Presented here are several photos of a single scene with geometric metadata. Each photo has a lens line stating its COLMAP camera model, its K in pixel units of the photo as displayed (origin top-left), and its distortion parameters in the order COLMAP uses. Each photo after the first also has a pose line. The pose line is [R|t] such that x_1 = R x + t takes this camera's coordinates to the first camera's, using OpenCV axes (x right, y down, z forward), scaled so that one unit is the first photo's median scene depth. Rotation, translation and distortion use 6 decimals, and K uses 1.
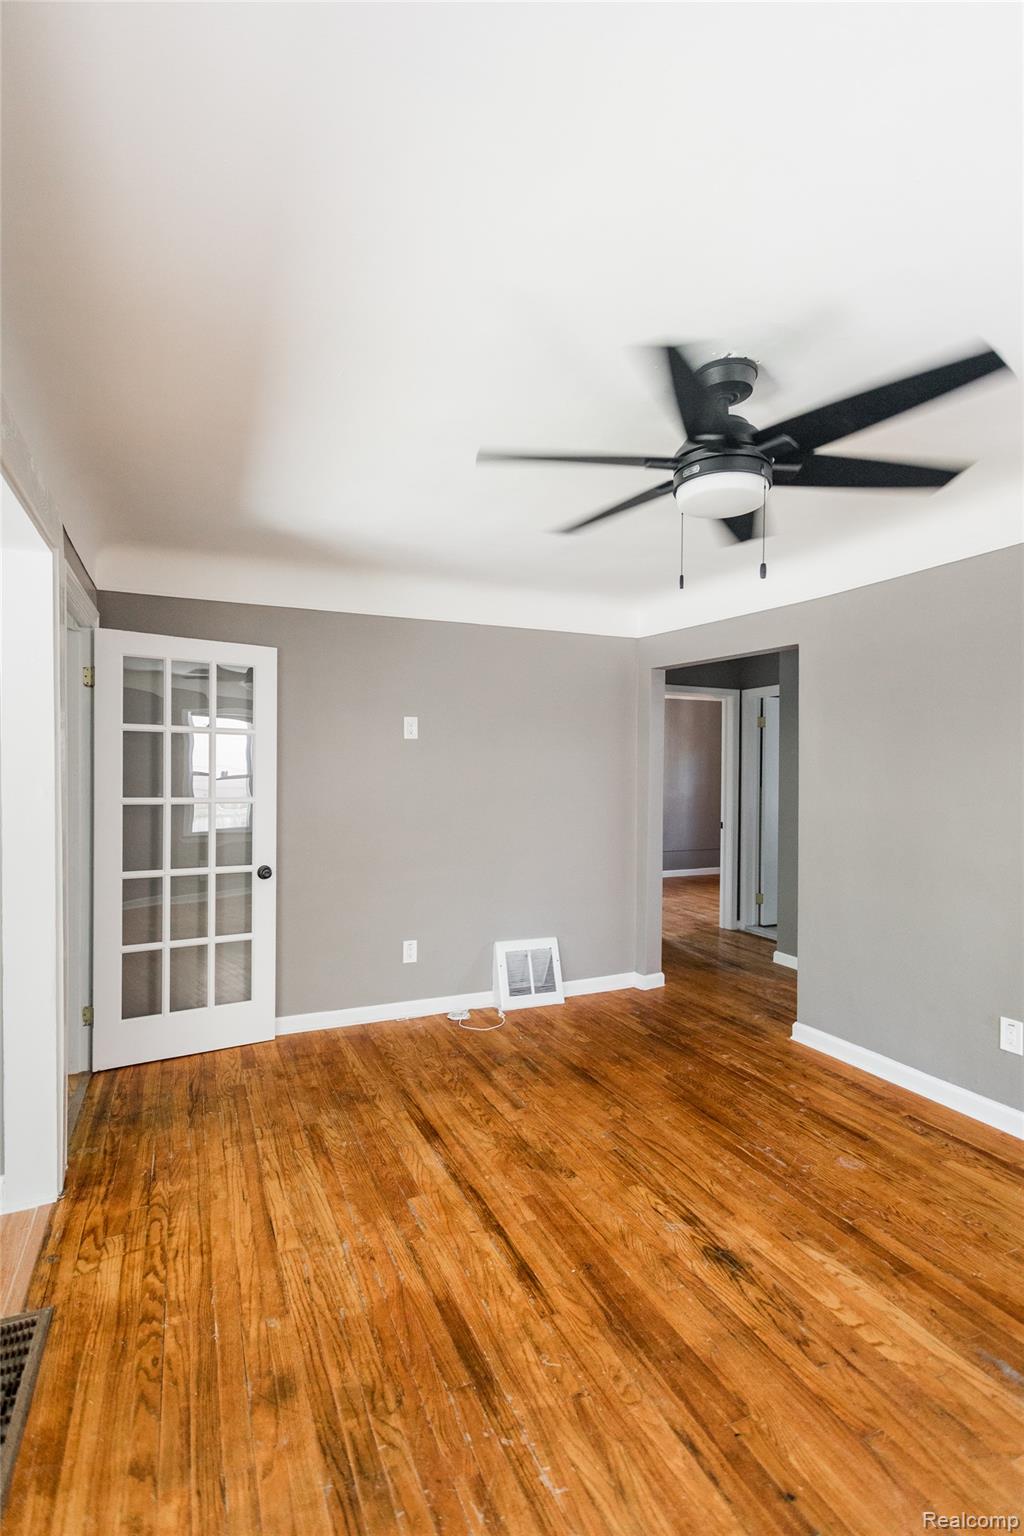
lens RADIAL K [[731.3, 0, 489.7], [0, 731.3, 785.2], [0, 0, 1]] dist [0.003917, 0.002398]
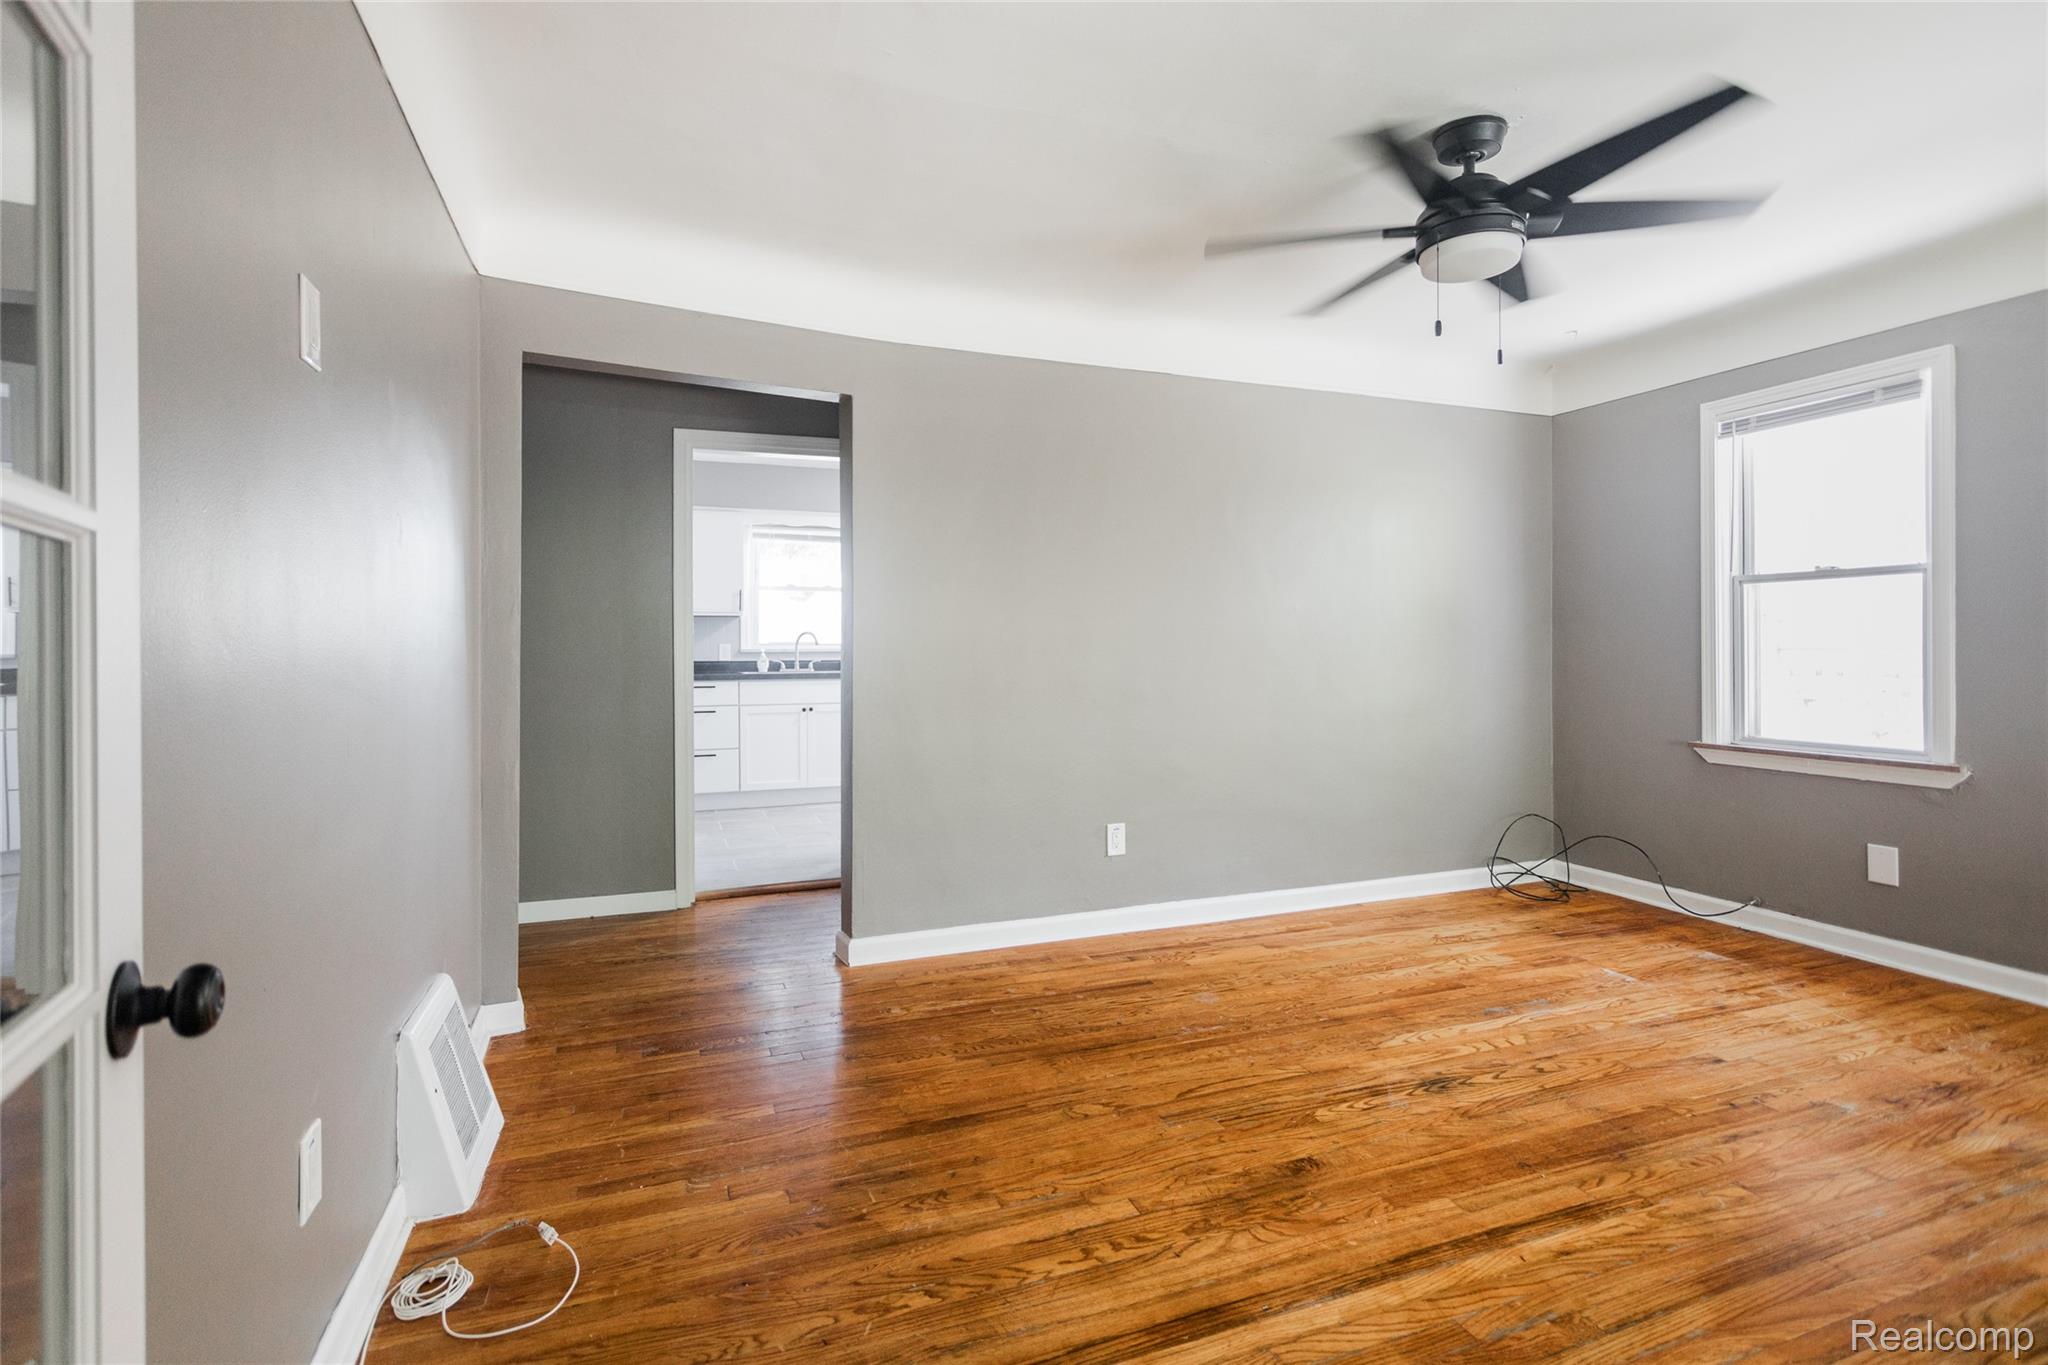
lens RADIAL K [[975.1, 0, 1032.7], [0, 975.1, 672.0], [0, 0, 1]] dist [0.003917, 0.002398]
pose [[0.029391, -0.030035, 0.999117, -0.755471], [0.020742, 0.999352, 0.029432, 0.072304], [-0.999353, 0.019859, 0.029995, 1.230055]]
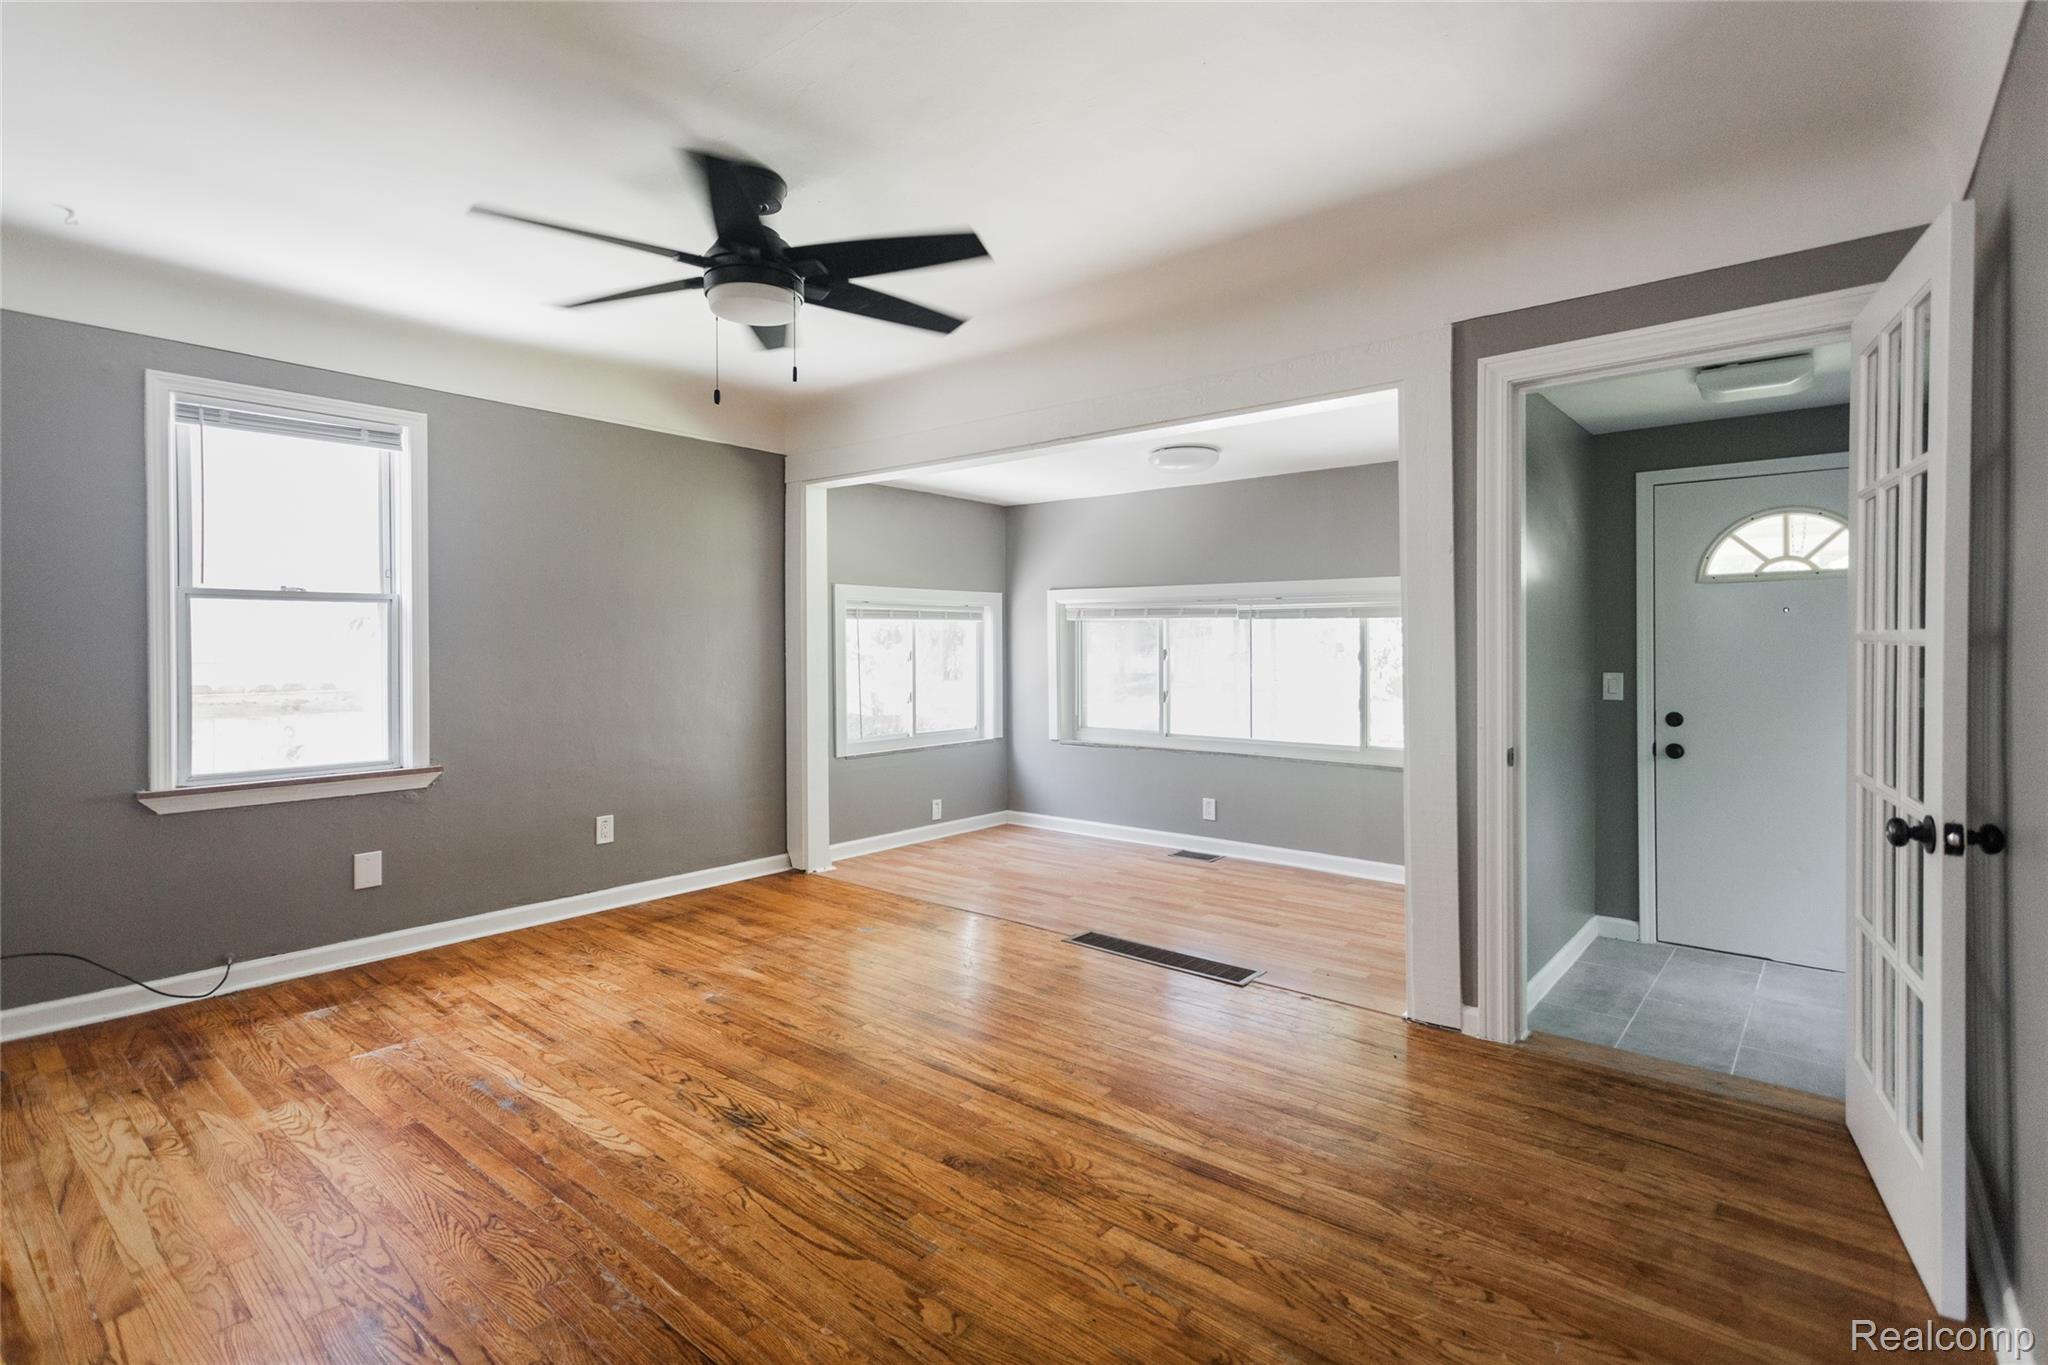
lens RADIAL K [[975.1, 0, 1013.9], [0, 975.1, 661.4], [0, 0, 1]] dist [0.003917, 0.002398]
pose [[-0.886261, 0.004177, -0.463167, 0.487437], [-0.009976, 0.999555, 0.028104, 0.039212], [0.463078, 0.029528, -0.885825, 1.854638]]
